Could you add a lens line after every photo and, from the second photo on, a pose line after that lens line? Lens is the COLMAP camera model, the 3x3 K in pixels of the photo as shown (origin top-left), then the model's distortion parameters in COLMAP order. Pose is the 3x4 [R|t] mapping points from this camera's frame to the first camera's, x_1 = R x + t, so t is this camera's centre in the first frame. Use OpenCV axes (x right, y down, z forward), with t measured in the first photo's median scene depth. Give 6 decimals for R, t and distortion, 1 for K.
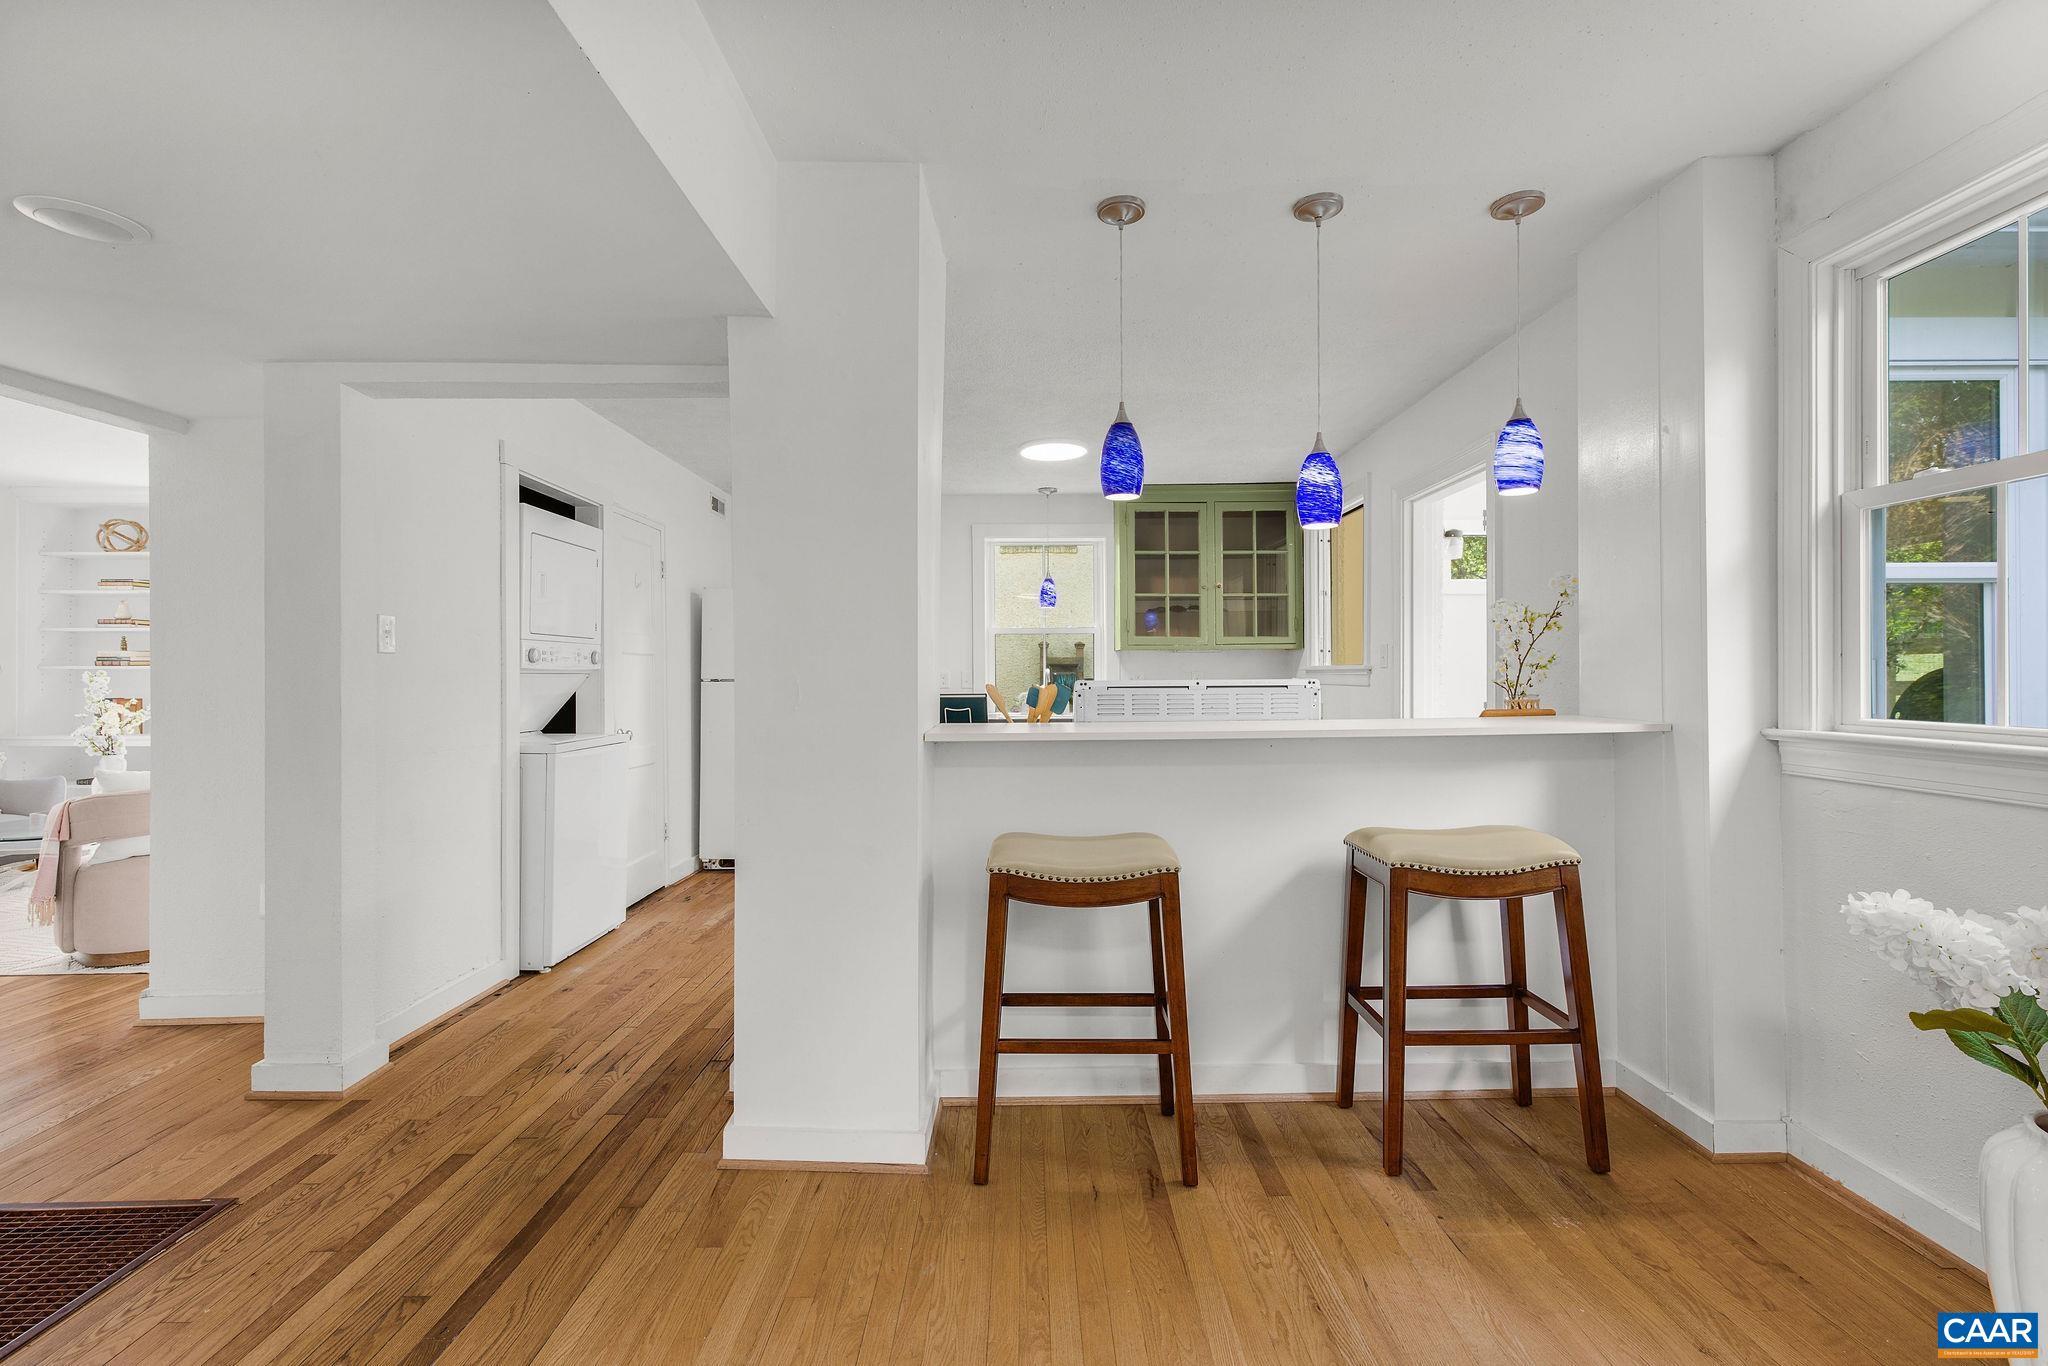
lens RADIAL K [[874.3, 0, 1010.9], [0, 874.3, 679.1], [0, 0, 1]] dist [0.000183, -0.000324]
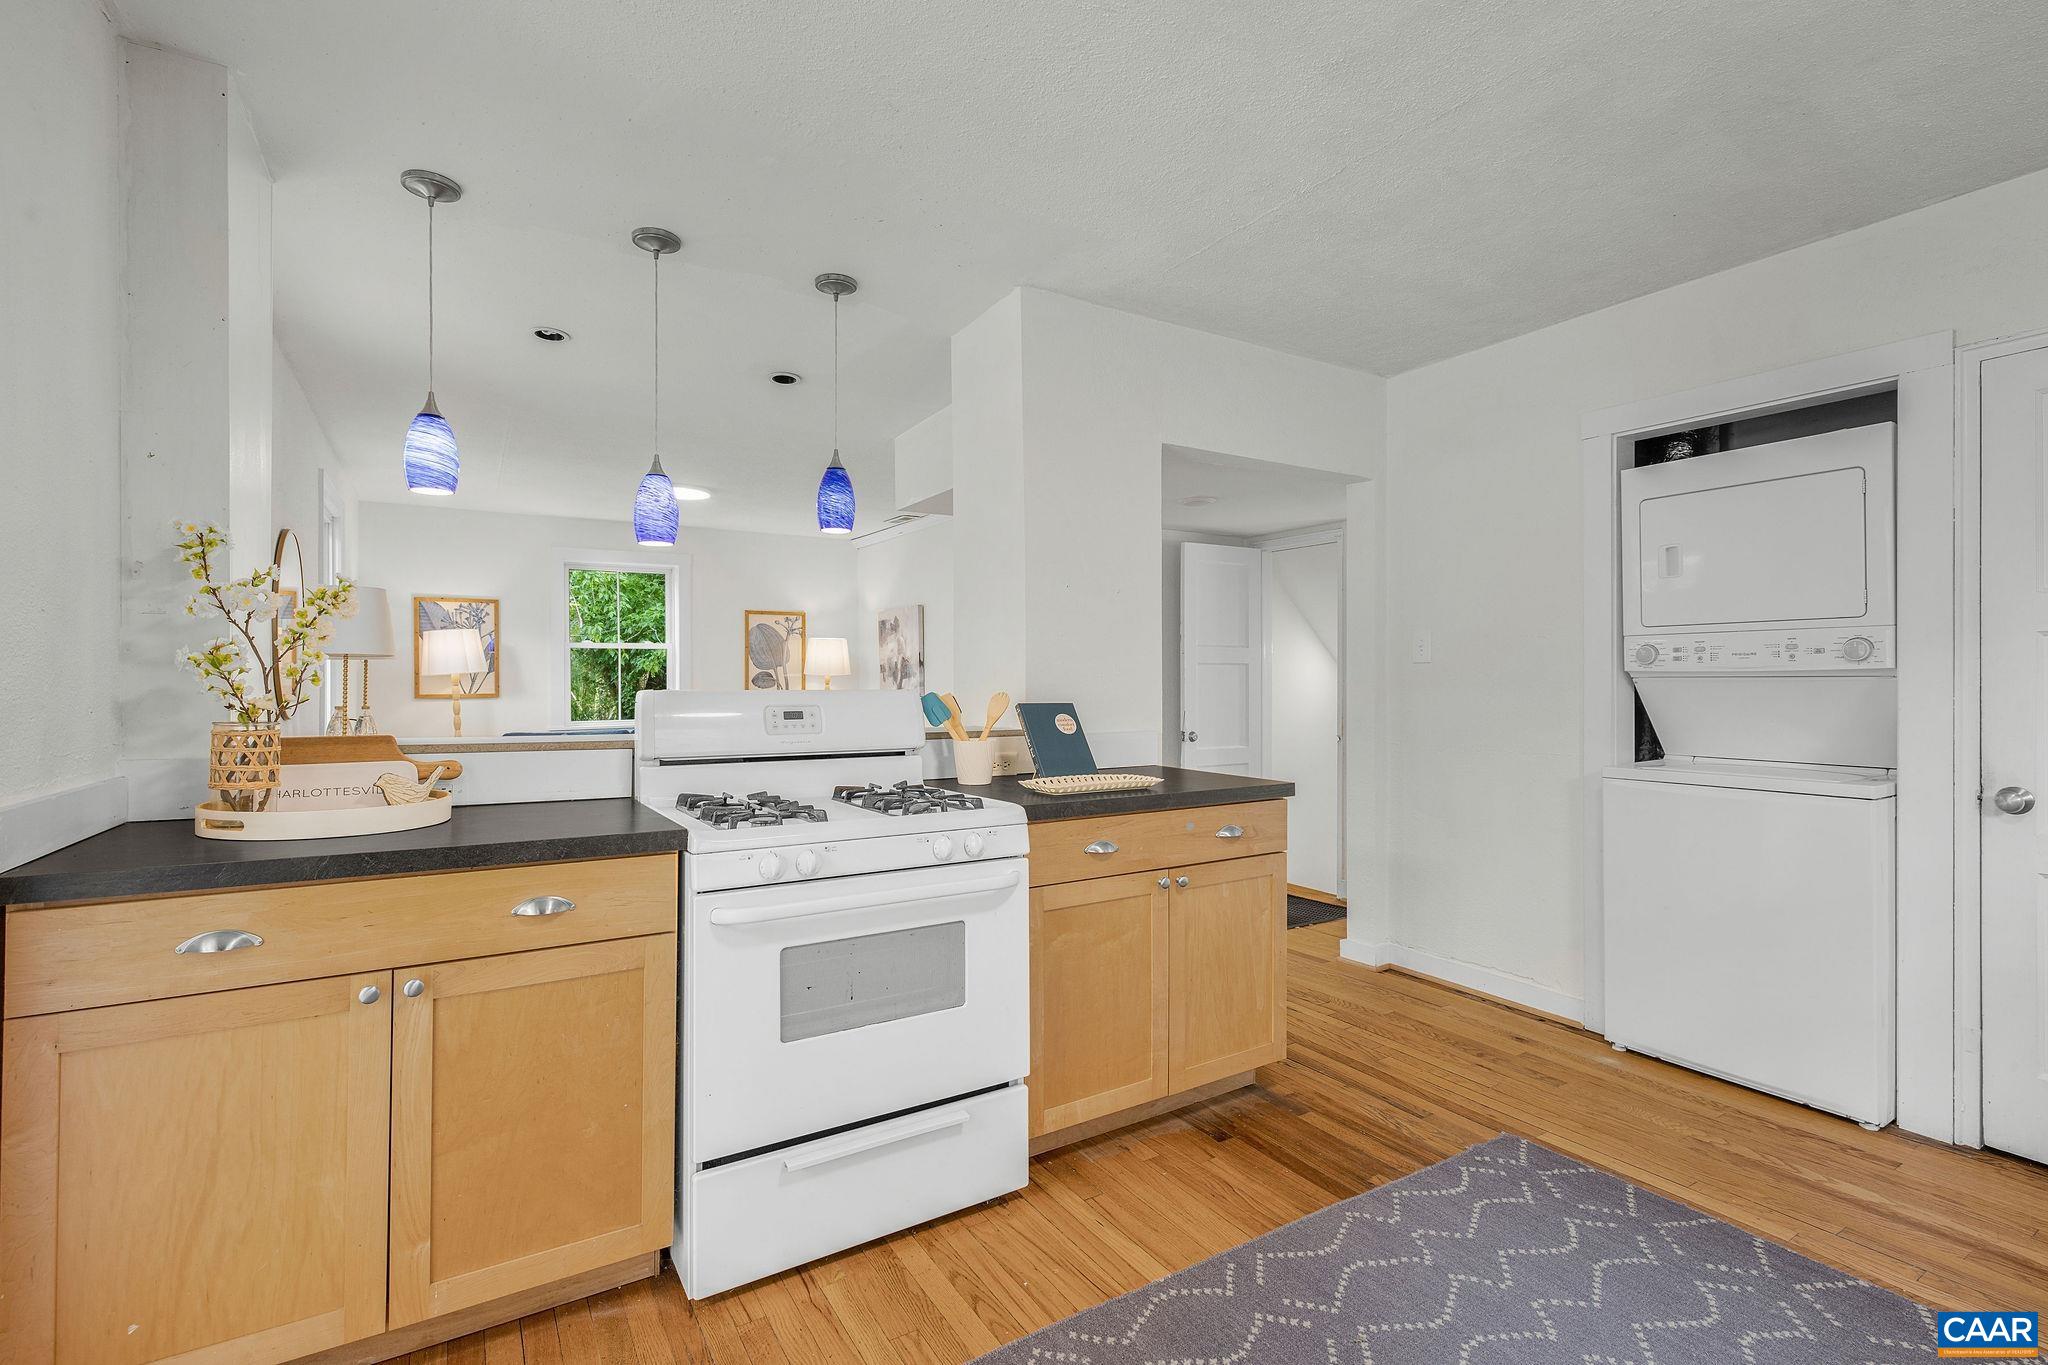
lens RADIAL K [[913.1, 0, 1016.0], [0, 913.1, 684.7], [0, 0, 1]] dist [-0.017341, -0.000172]
pose [[-0.851373, 0.004093, -0.524545, 0.400052], [0.001207, 0.999982, 0.005845, -0.005417], [0.524559, 0.004343, -0.851363, 1.528104]]
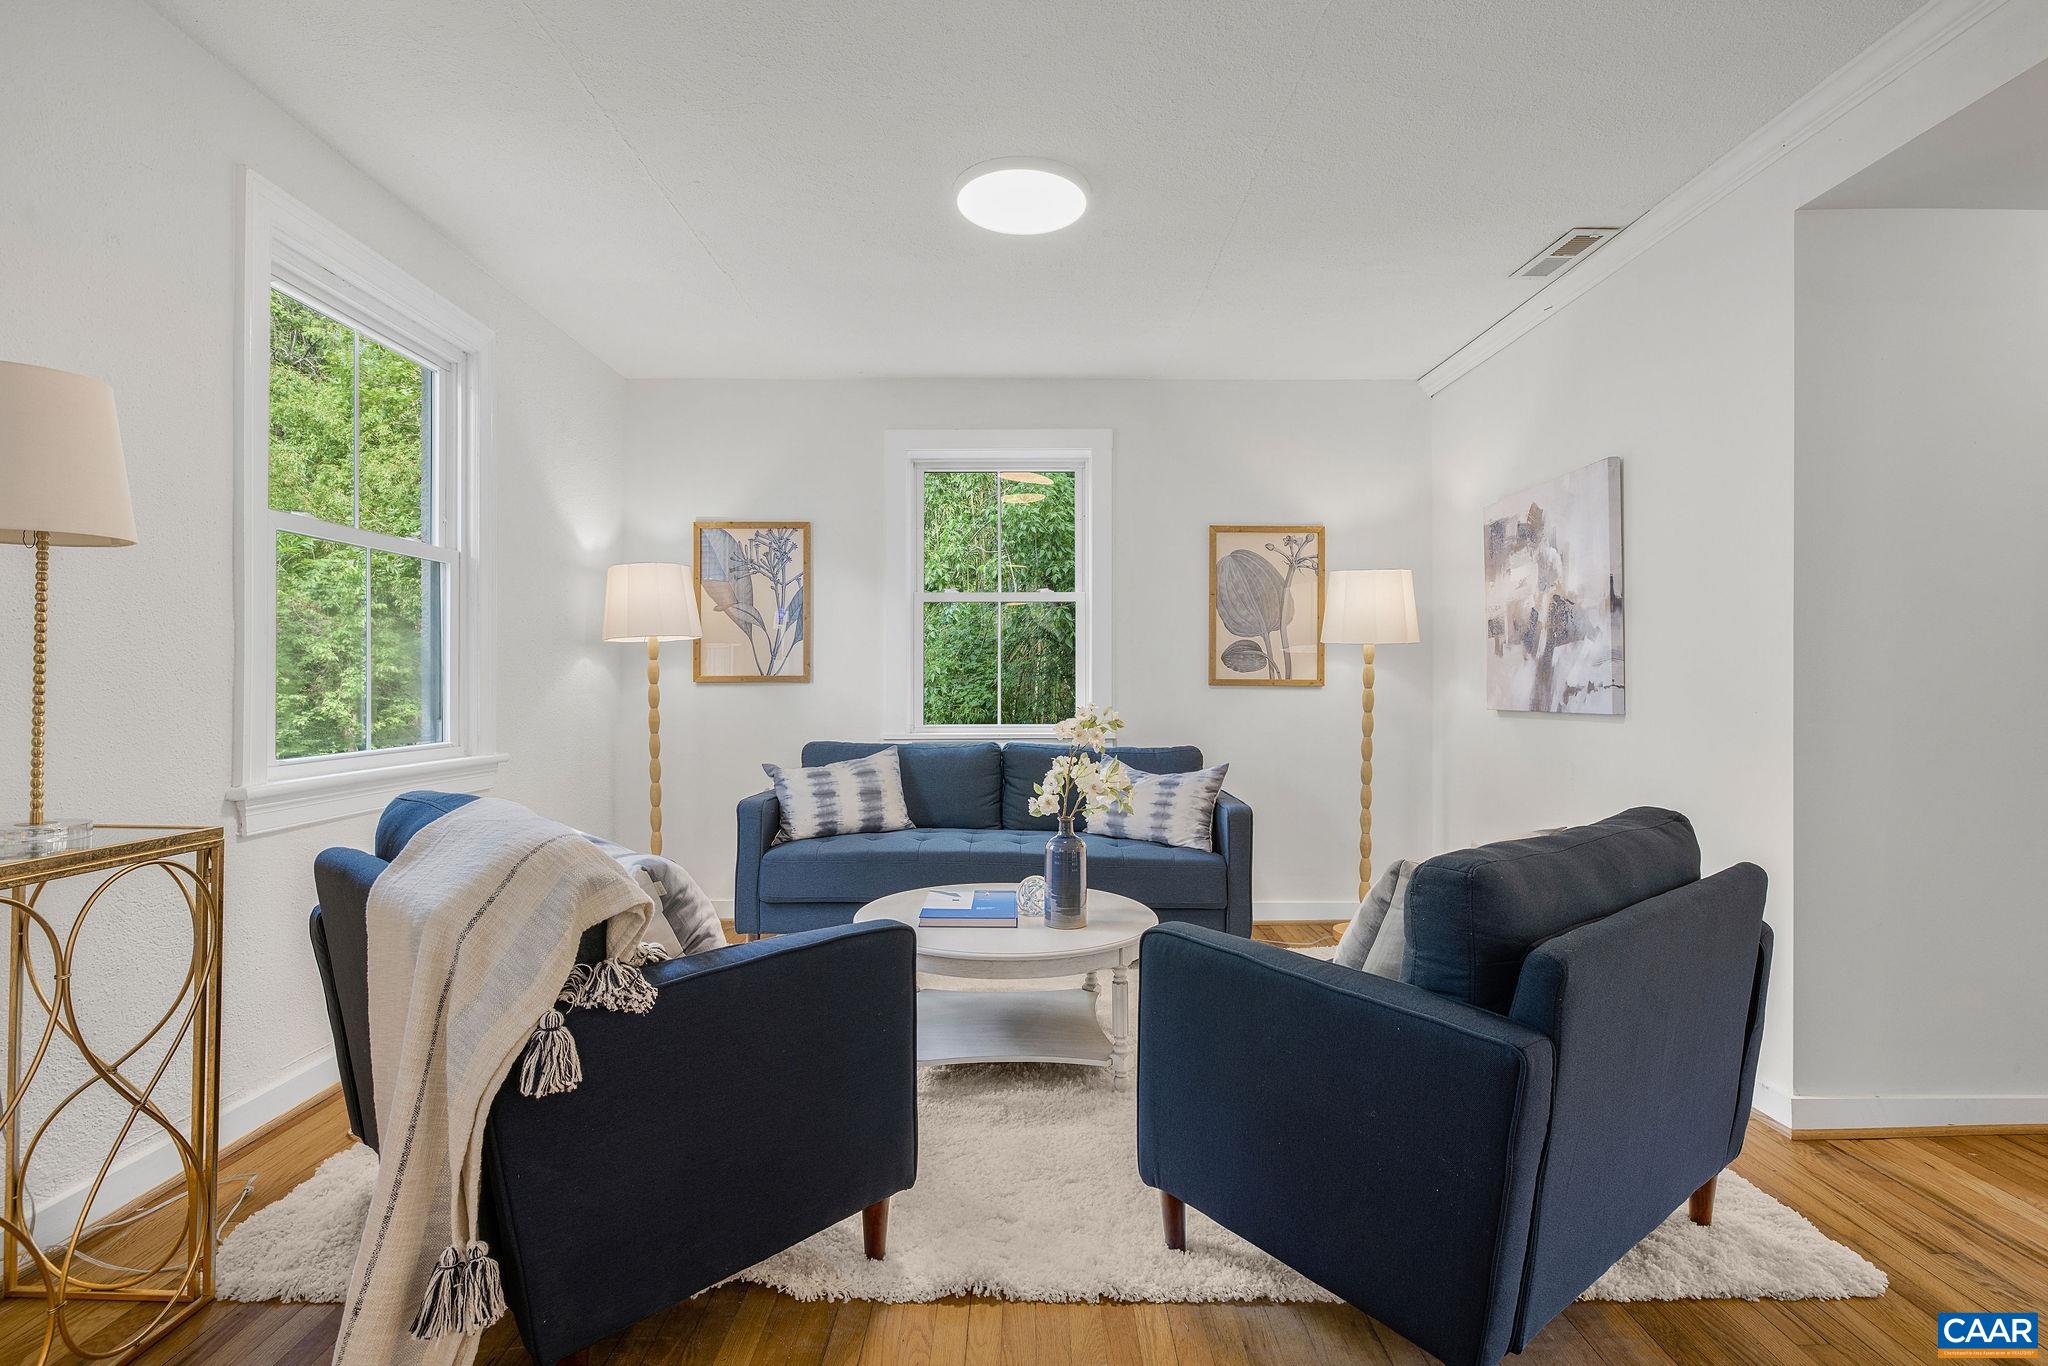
lens RADIAL K [[933.6, 0, 1028.1], [0, 933.6, 684.1], [0, 0, 1]] dist [0.002048, 0.000206]
pose [[-0.999929, -0.003606, -0.011321, 0.032269], [-0.003620, 0.999993, 0.001180, 0.033673], [0.011317, 0.001221, -0.999935, 0.468233]]
